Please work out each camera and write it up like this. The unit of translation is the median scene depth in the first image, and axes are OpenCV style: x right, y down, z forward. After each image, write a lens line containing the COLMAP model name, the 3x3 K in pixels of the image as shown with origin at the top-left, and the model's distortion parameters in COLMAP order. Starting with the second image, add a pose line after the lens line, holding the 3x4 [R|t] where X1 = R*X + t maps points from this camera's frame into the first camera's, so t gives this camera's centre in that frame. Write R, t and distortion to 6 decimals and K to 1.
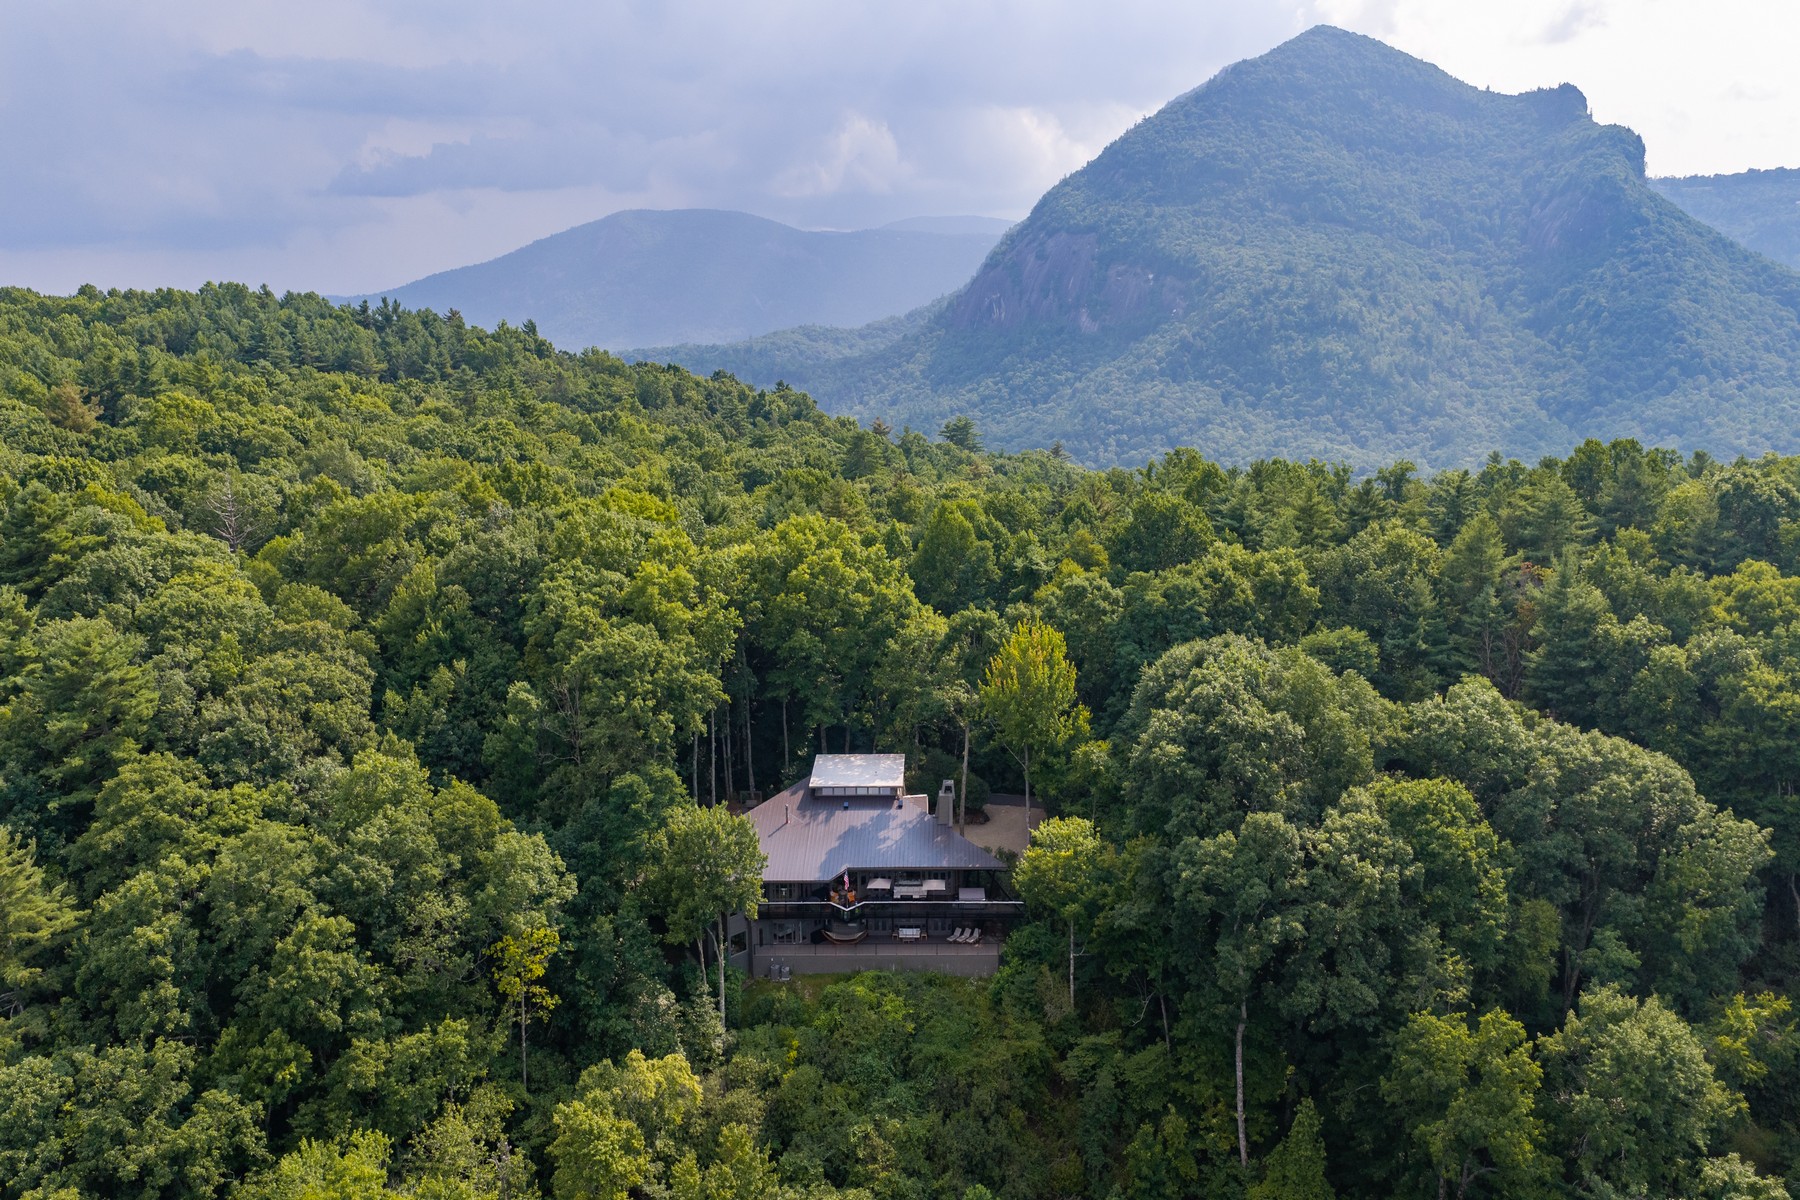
lens RADIAL K [[1447.4, 0, 904.7], [0, 1447.4, 542.6], [0, 0, 1]] dist [0.023368, -0.043726]
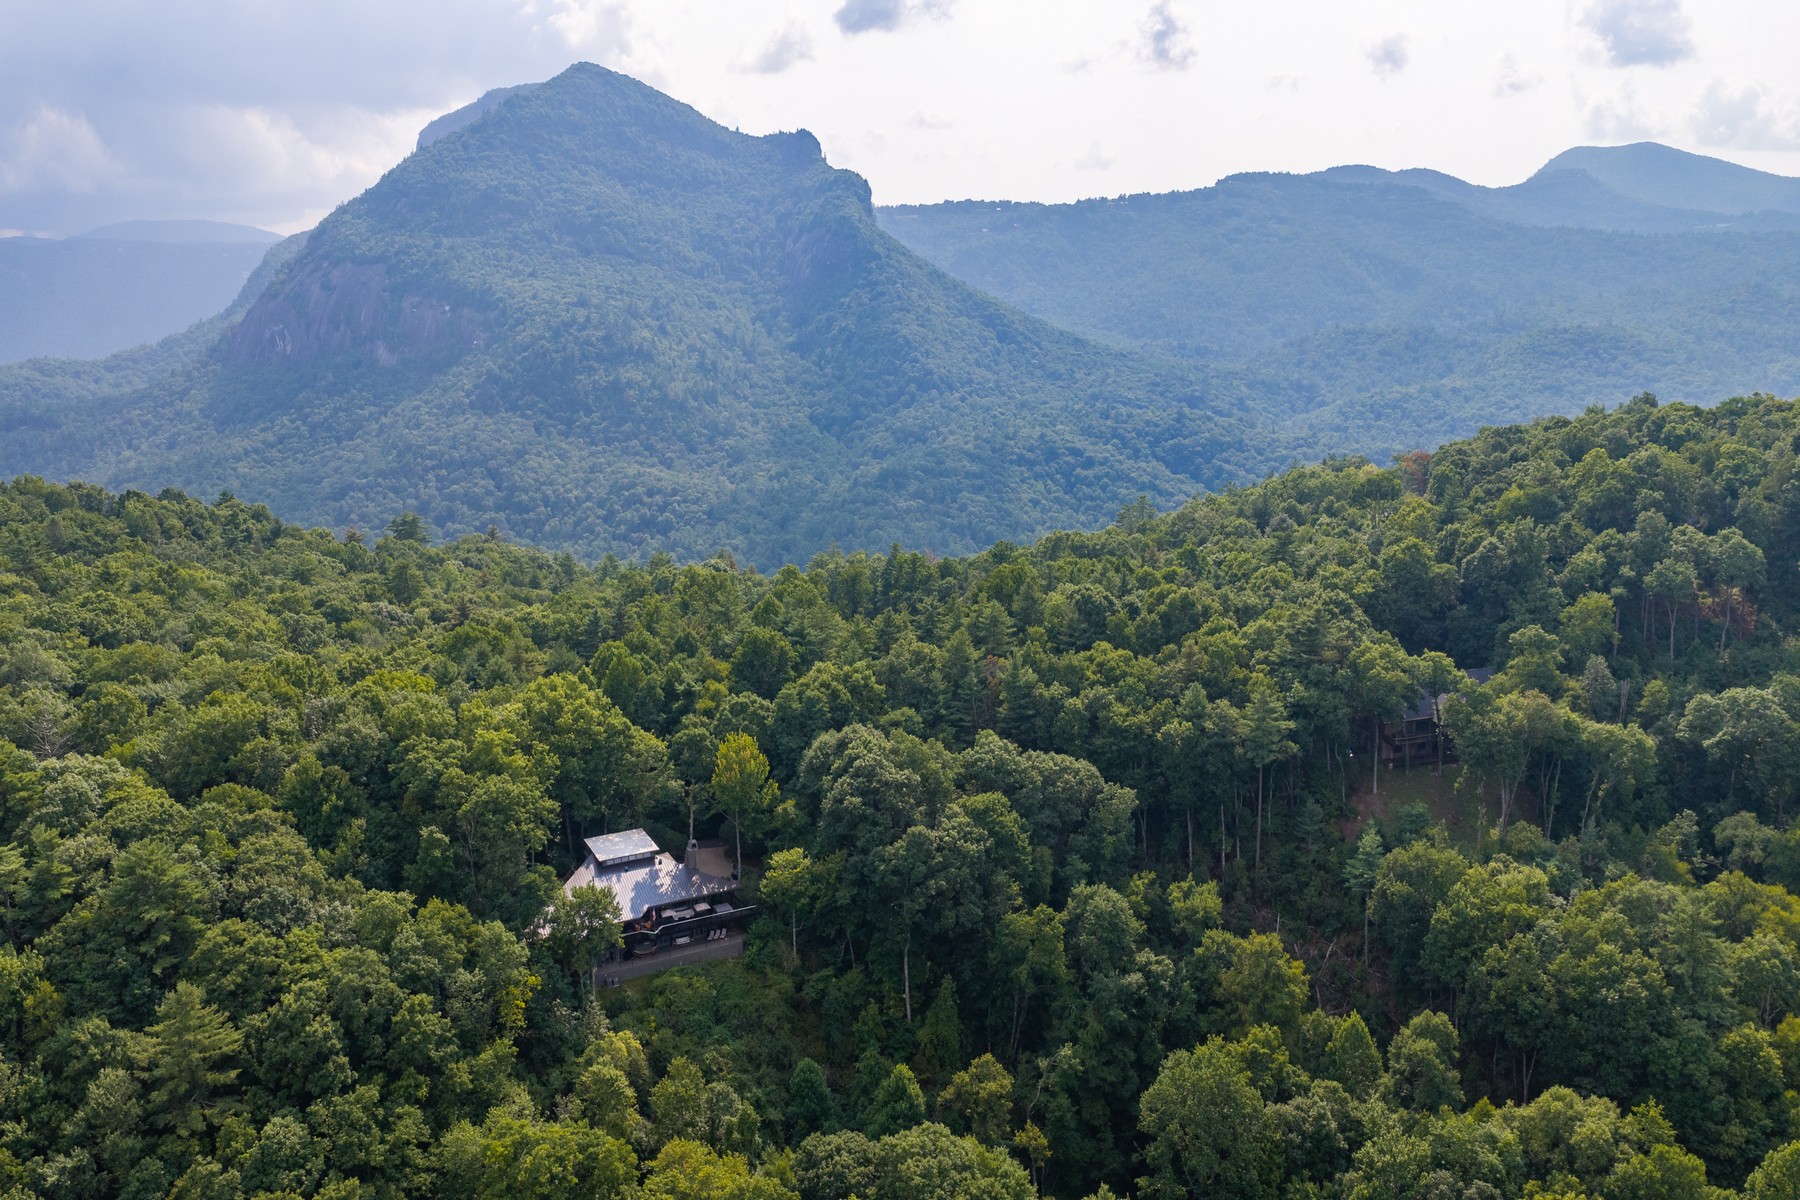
lens RADIAL K [[1433.9, 0, 900.0], [0, 1433.9, 600.0], [0, 0, 1]] dist [0.065680, -0.188753]
pose [[0.882718, -0.102903, 0.458497, -0.469737], [0.086704, 0.994642, 0.056306, -0.166937], [-0.461835, -0.009949, 0.886910, -0.494891]]
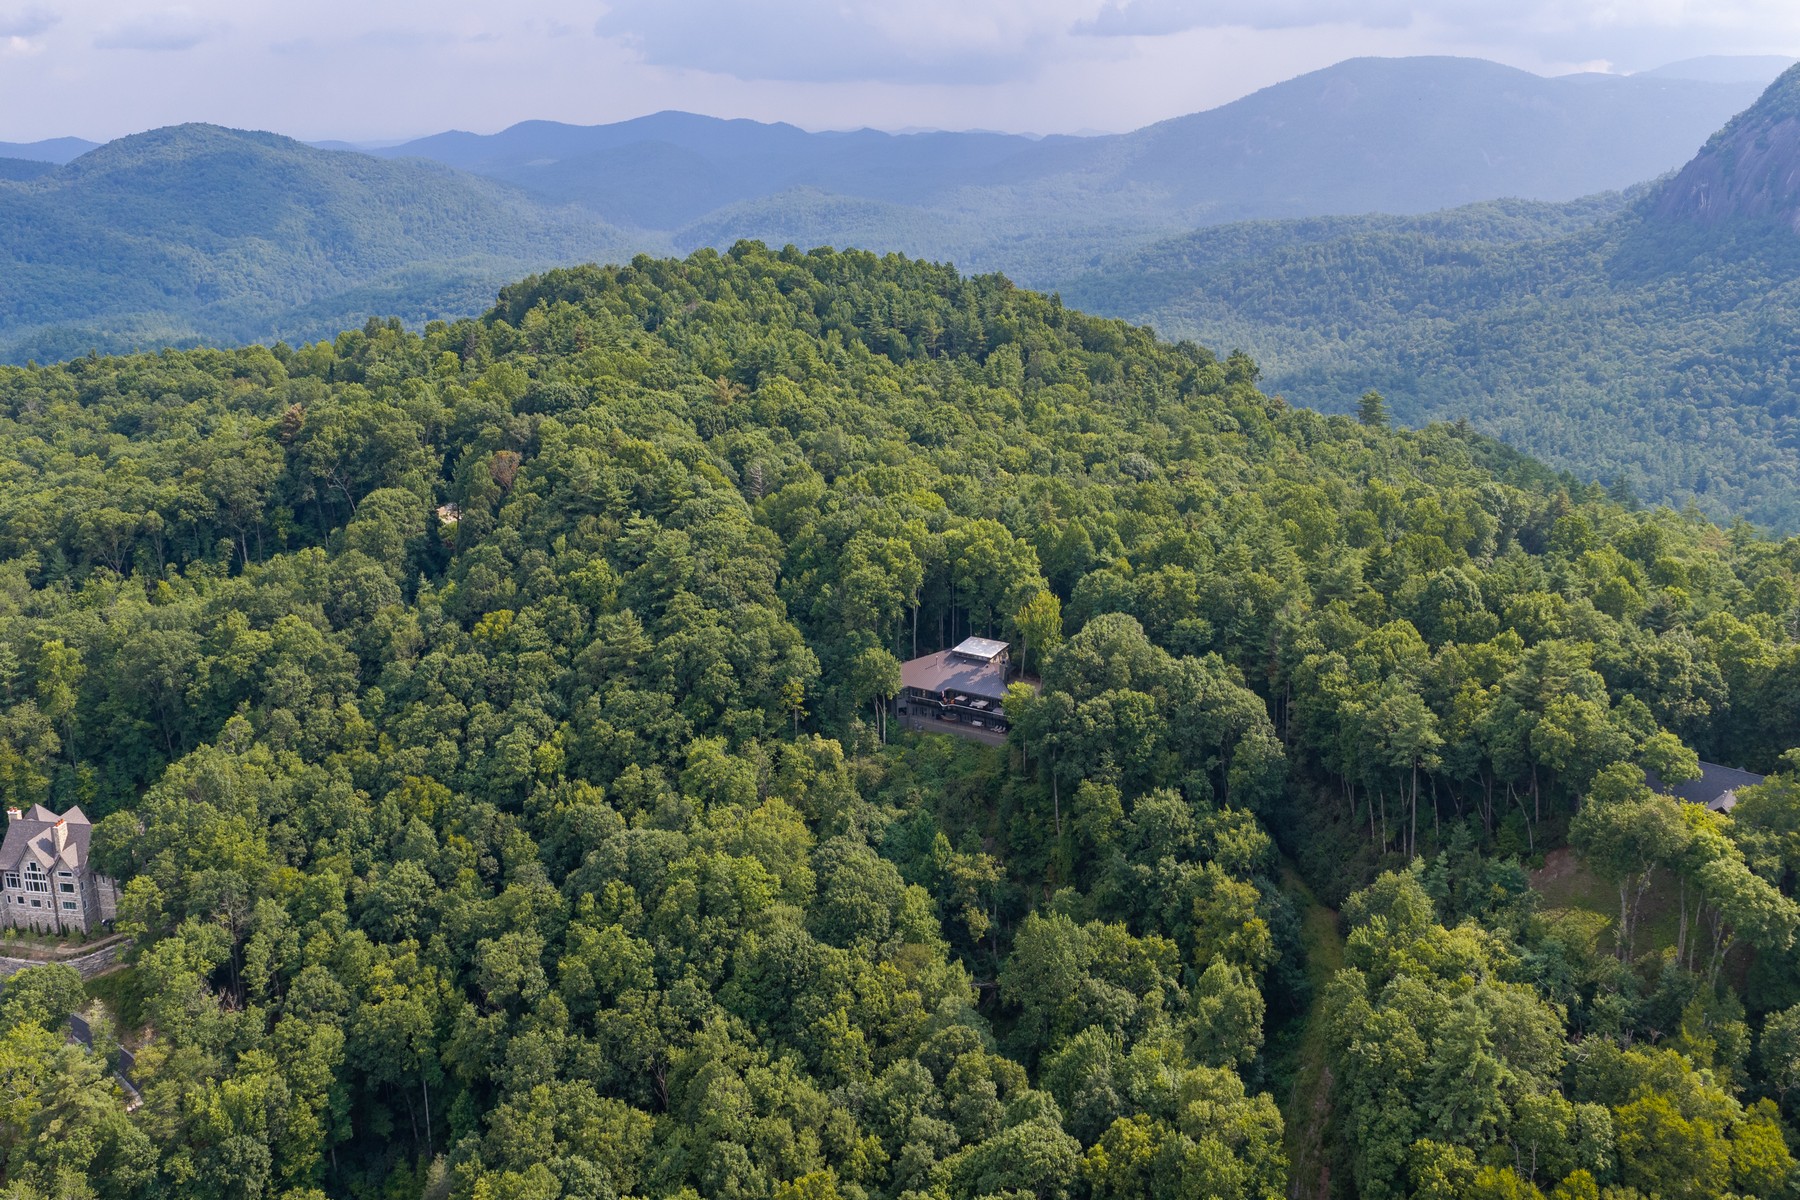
lens RADIAL K [[1426.7, 0, 896.7], [0, 1426.7, 558.3], [0, 0, 1]] dist [0.018220, -0.037280]
pose [[0.882373, 0.146460, -0.447176, 0.825270], [-0.092519, 0.985776, 0.140304, -0.267786], [0.461365, -0.082428, 0.883373, -0.940415]]
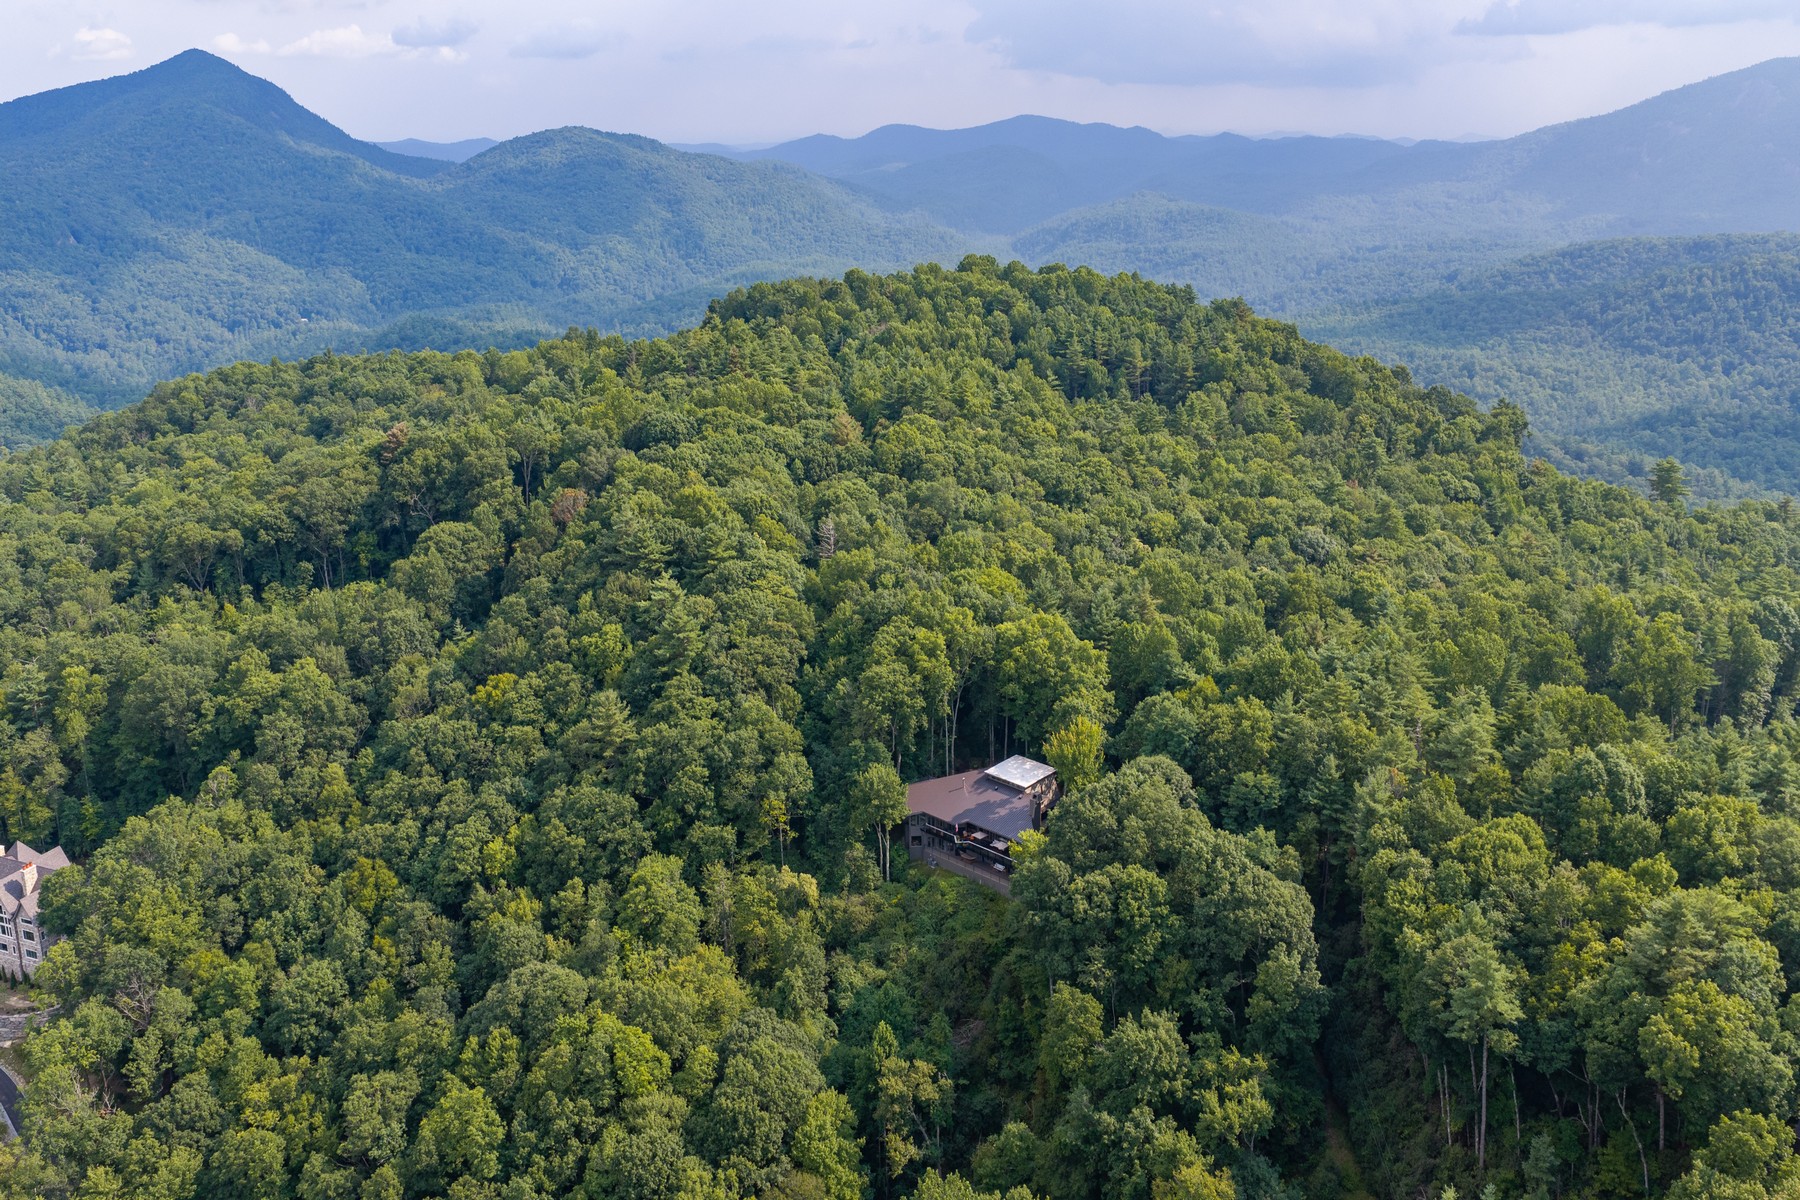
lens RADIAL K [[1447.4, 0, 904.7], [0, 1447.4, 542.6], [0, 0, 1]] dist [0.023368, -0.043726]
pose [[0.752471, 0.192640, -0.629823, 0.965519], [-0.127314, 0.980777, 0.147878, -0.373187], [0.646203, -0.031088, 0.762532, -0.425634]]
